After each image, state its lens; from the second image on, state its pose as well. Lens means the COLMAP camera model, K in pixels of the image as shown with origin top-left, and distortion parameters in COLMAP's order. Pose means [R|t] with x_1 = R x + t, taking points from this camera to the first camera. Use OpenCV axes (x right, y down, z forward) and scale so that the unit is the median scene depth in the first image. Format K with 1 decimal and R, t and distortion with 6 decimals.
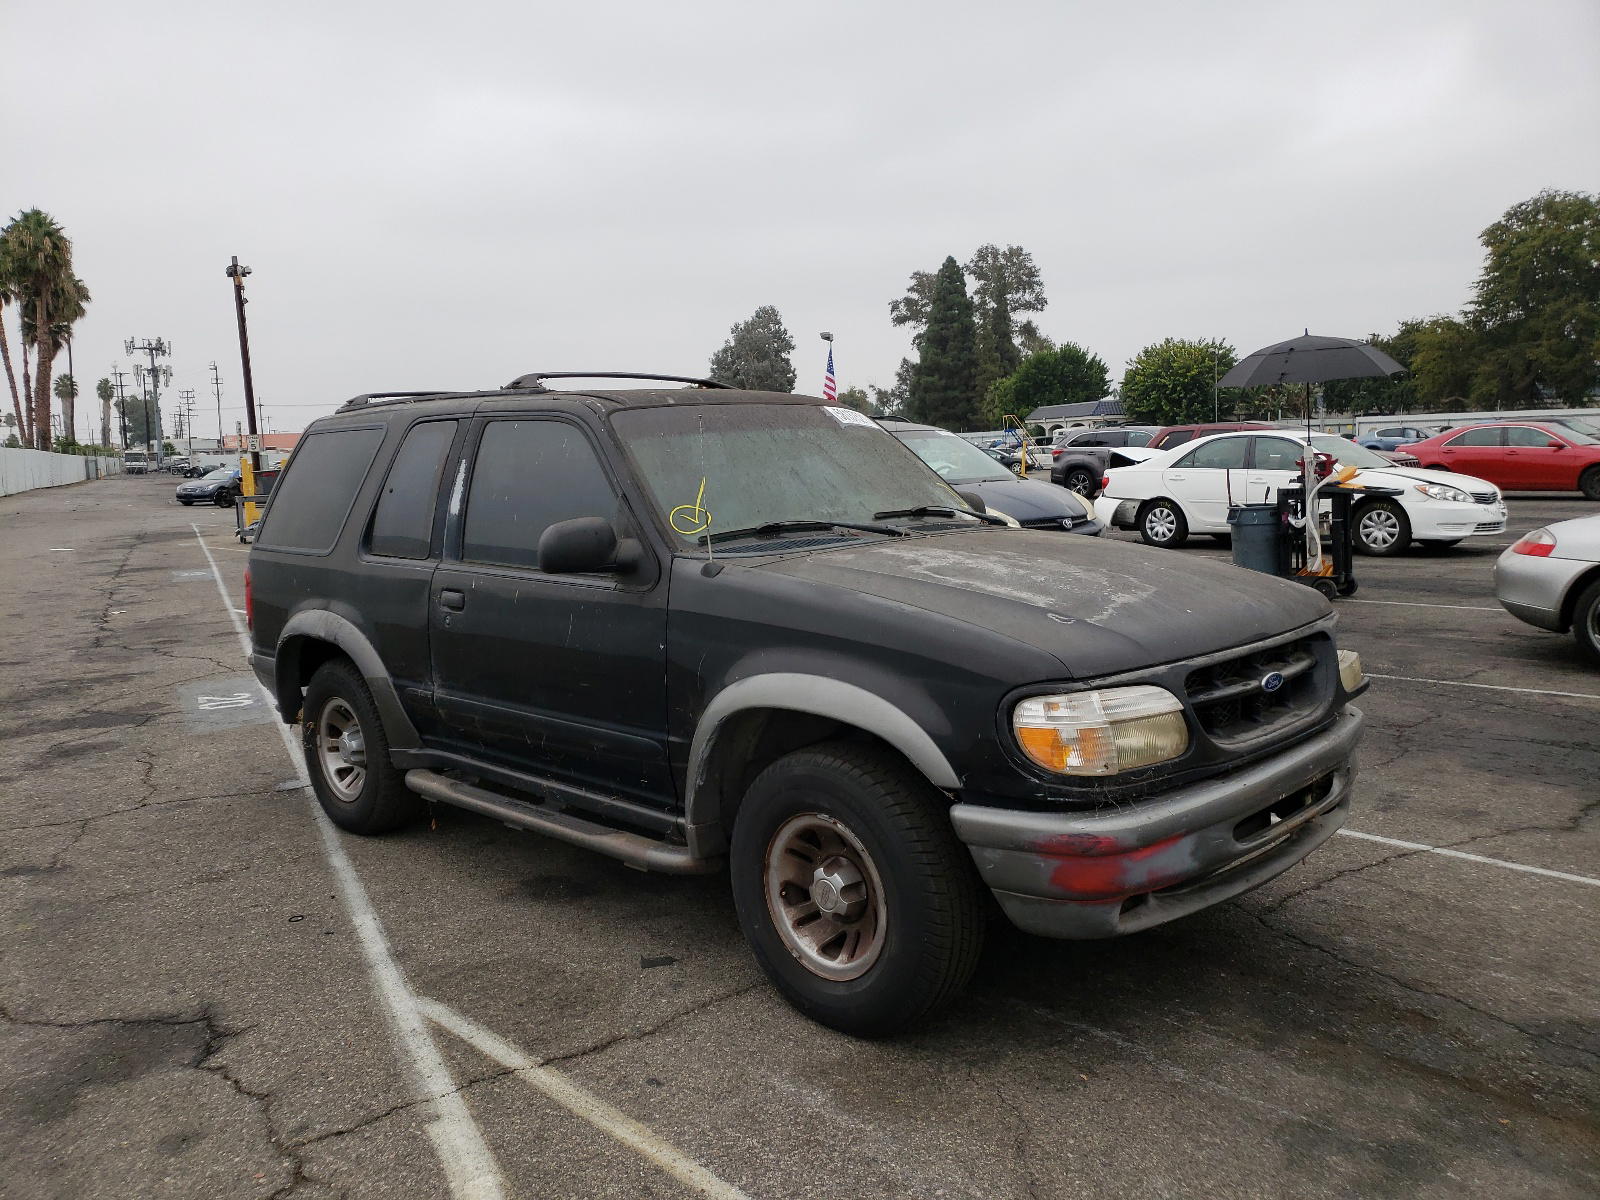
lens RADIAL K [[1255.9, 0, 780.7], [0, 1255.9, 592.1], [0, 0, 1]] dist [0.009591, 0.005706]
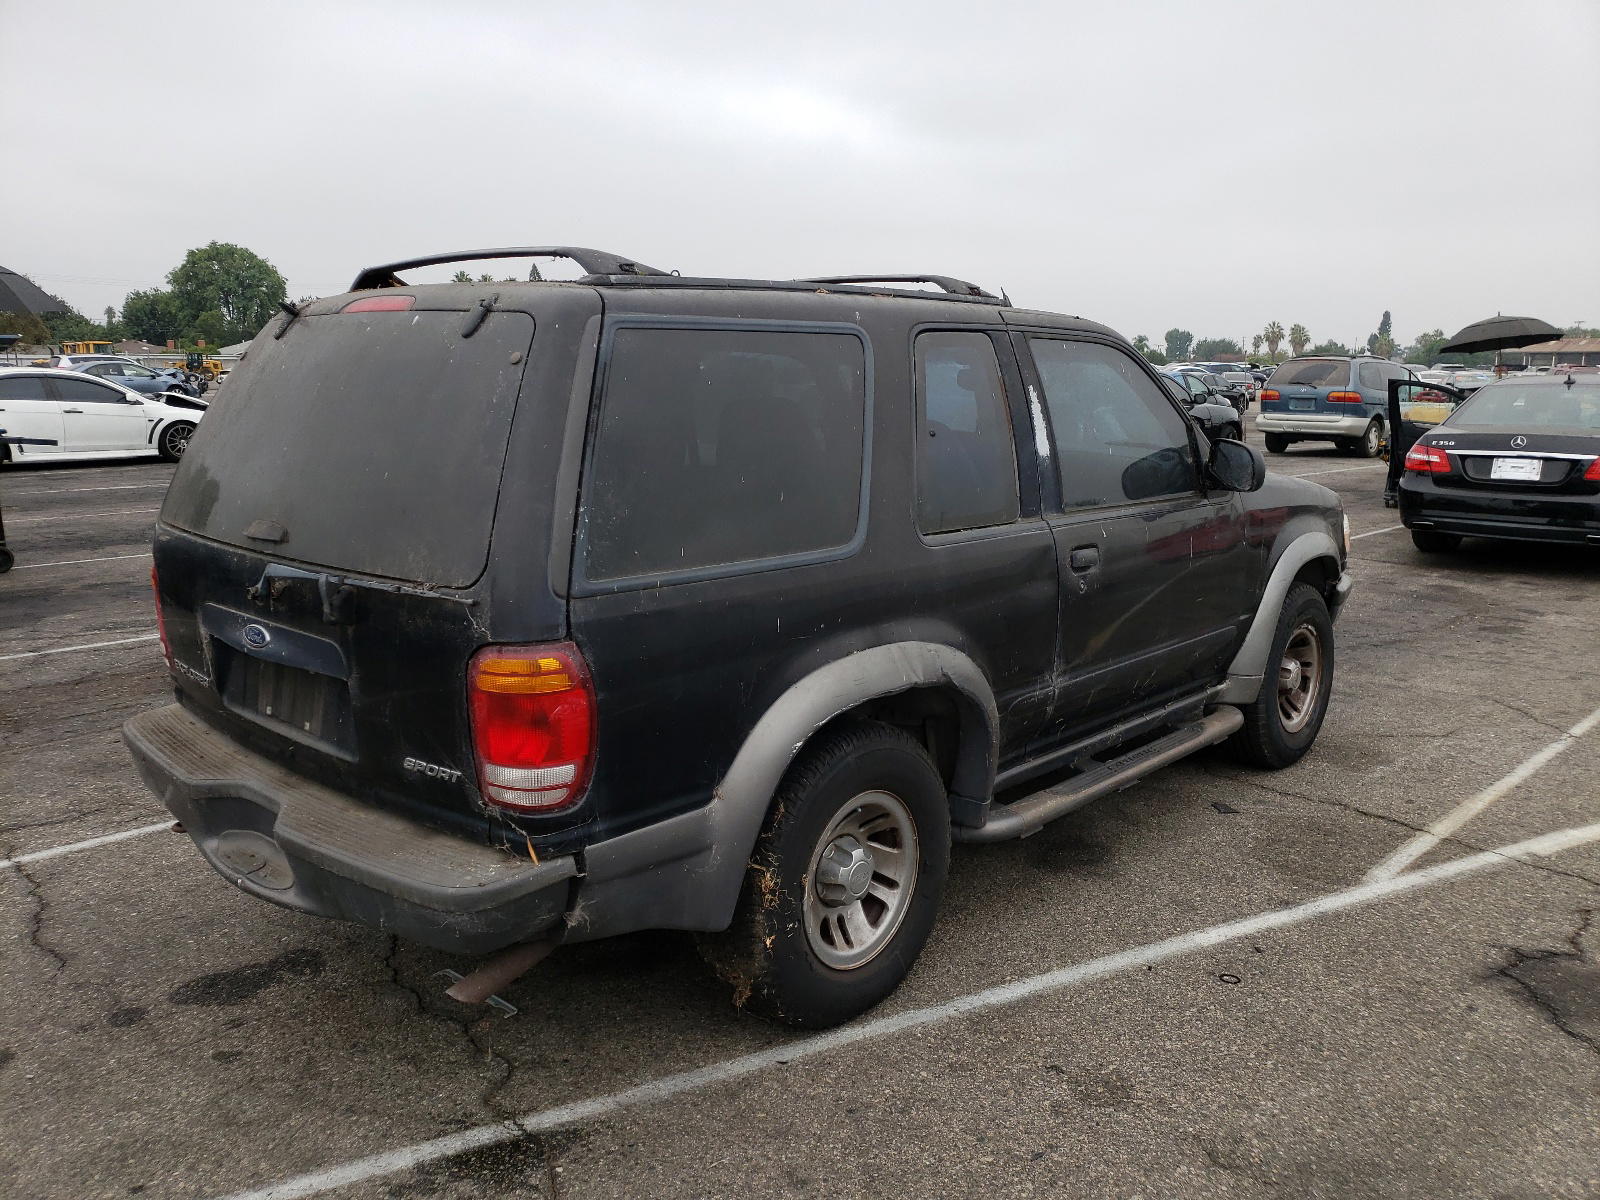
lens RADIAL K [[1232.5, 0, 800.0], [0, 1232.5, 600.0], [0, 0, 1]] dist [0.020864, 0.007428]
pose [[-0.033578, -0.147367, 0.988512, -1.317068], [0.116578, 0.981740, 0.150318, -0.136782], [-0.992614, 0.120286, -0.015785, 1.501037]]
